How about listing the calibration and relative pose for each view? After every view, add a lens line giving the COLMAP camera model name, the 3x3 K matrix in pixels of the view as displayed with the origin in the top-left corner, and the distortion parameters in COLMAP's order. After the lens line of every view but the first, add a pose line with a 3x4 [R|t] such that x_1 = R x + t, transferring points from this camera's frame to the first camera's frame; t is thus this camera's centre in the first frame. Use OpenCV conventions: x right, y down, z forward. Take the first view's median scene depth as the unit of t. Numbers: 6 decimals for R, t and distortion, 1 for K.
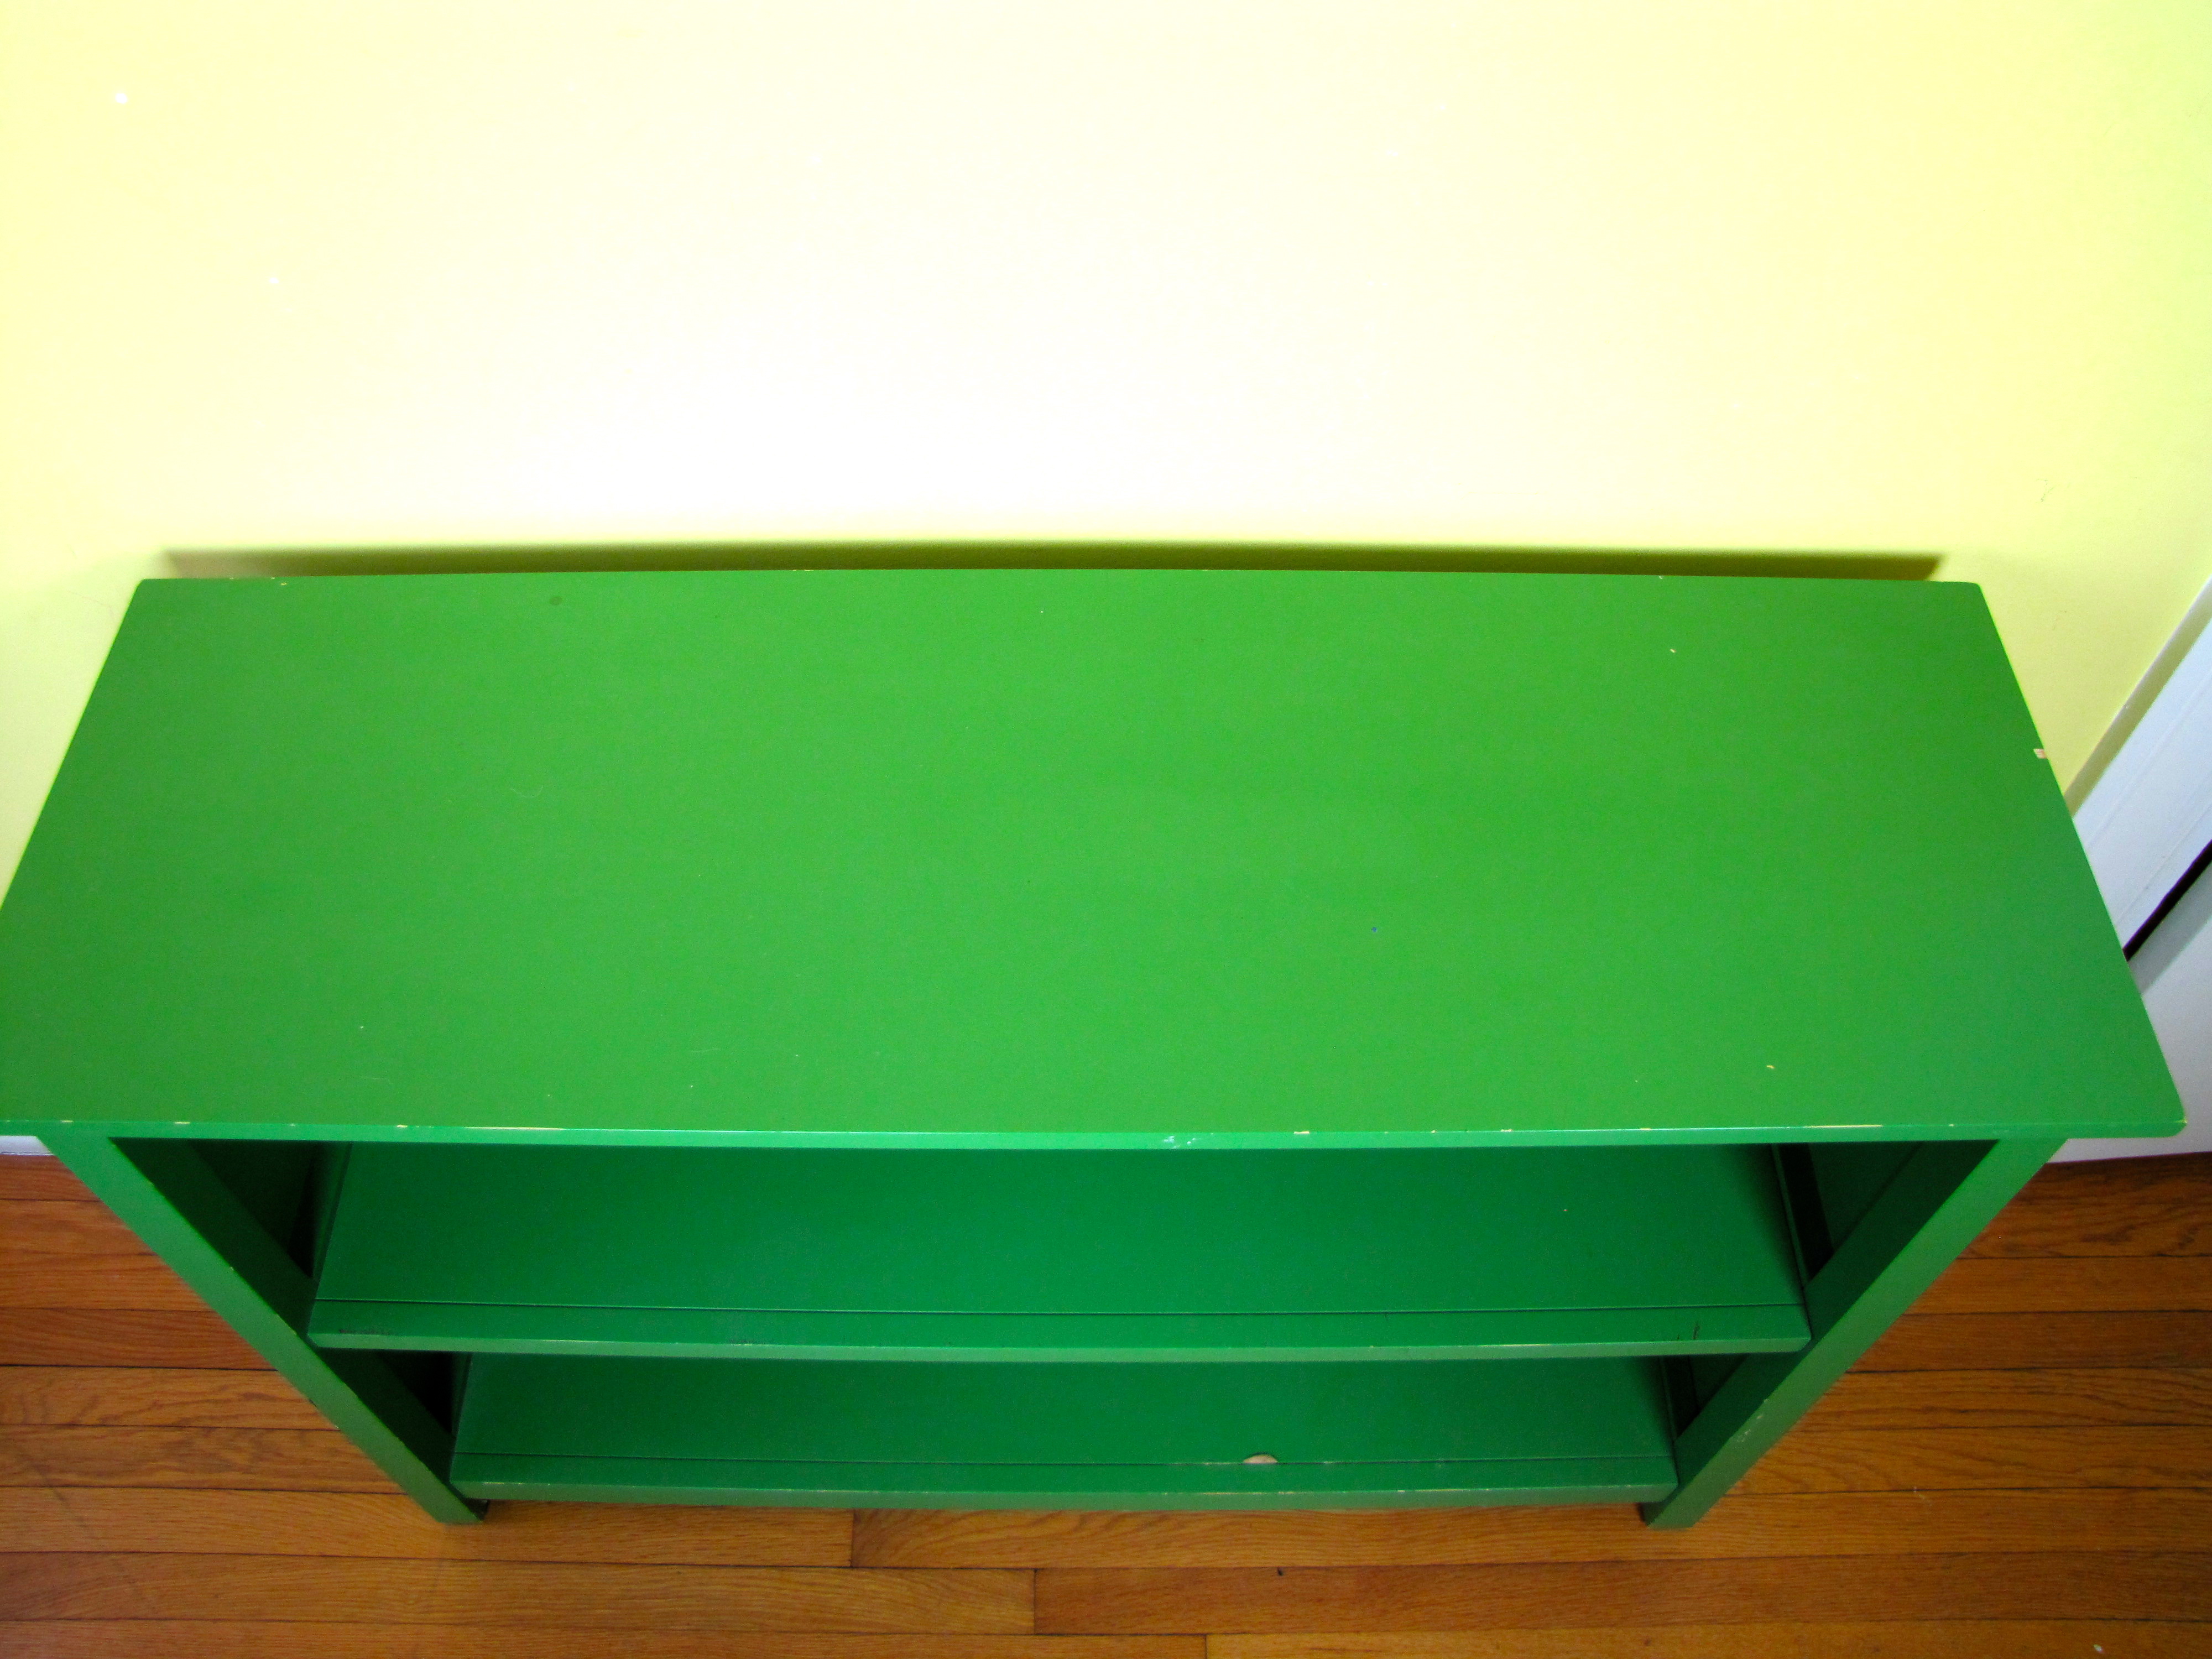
lens RADIAL K [[1859.5, 0, 1124.8], [0, 1859.5, 816.2], [0, 0, 1]] dist [-0.186773, 0.148120]
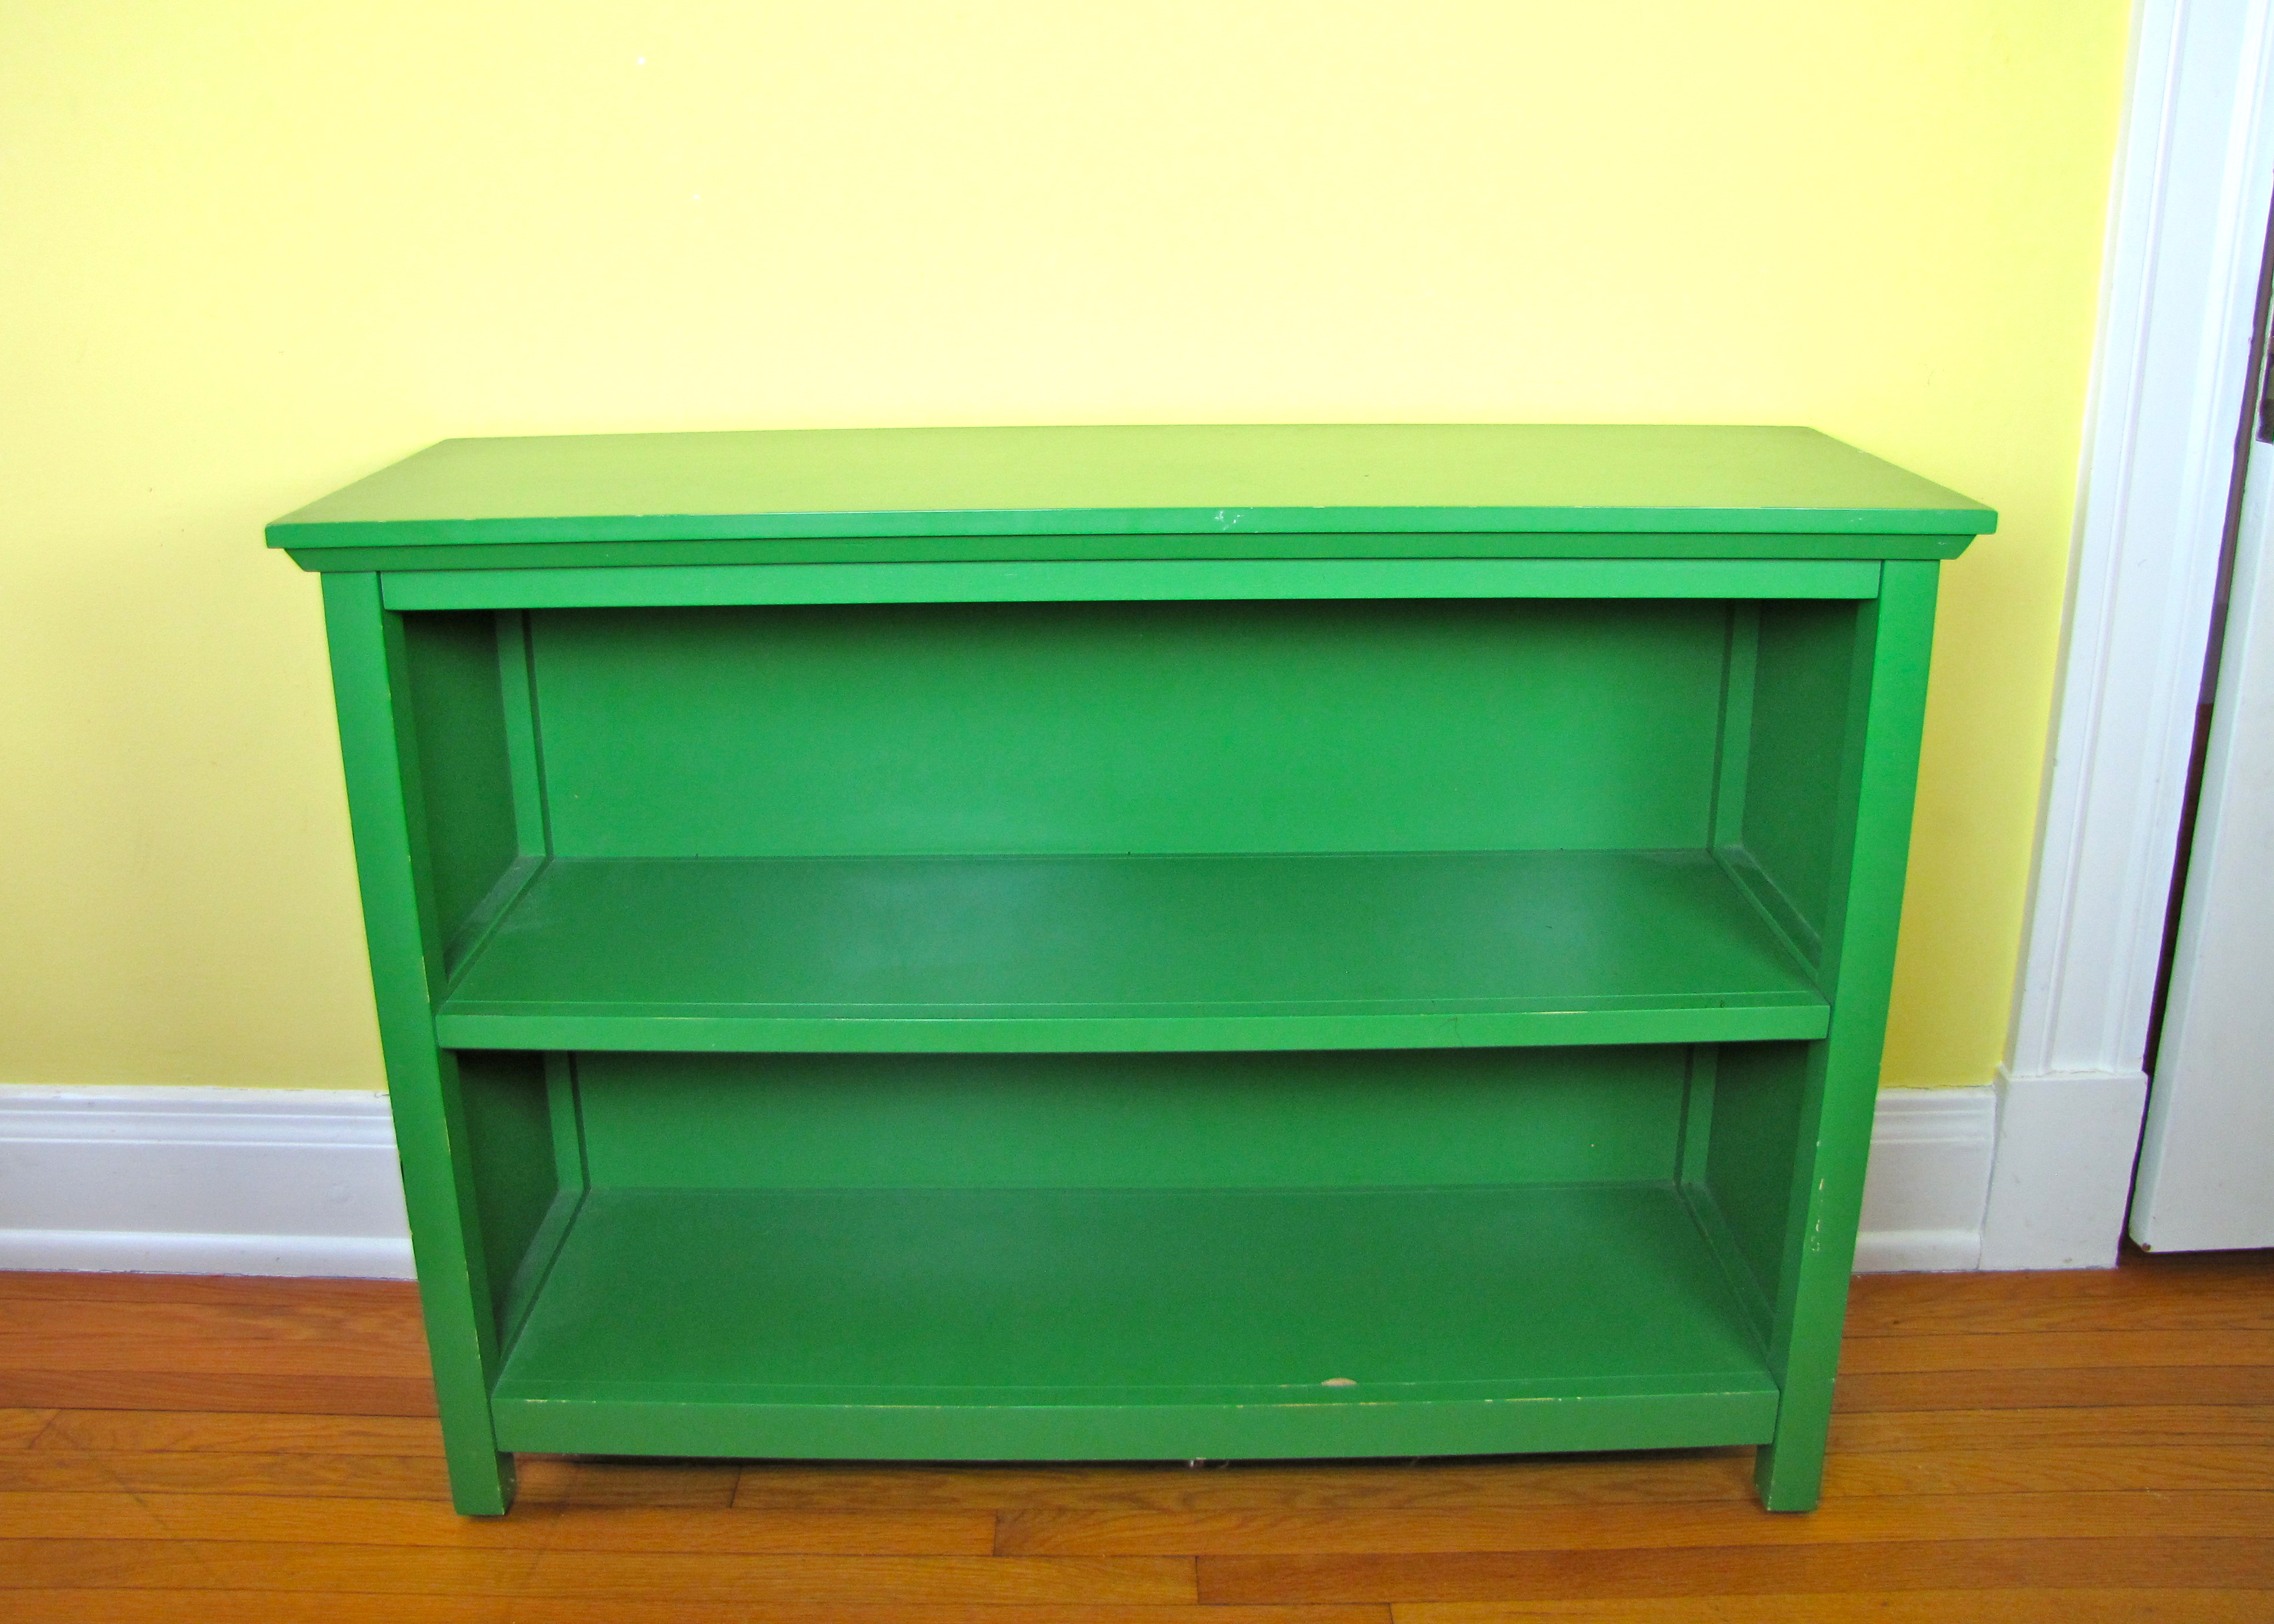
lens RADIAL K [[1982.4, 0, 1098.6], [0, 1982.4, 716.1], [0, 0, 1]] dist [-0.177269, 0.130667]
pose [[0.999563, -0.016653, -0.024416, -0.067904], [-0.001105, 0.804507, -0.593942, 0.651273], [0.029533, 0.593709, 0.804138, -0.033369]]
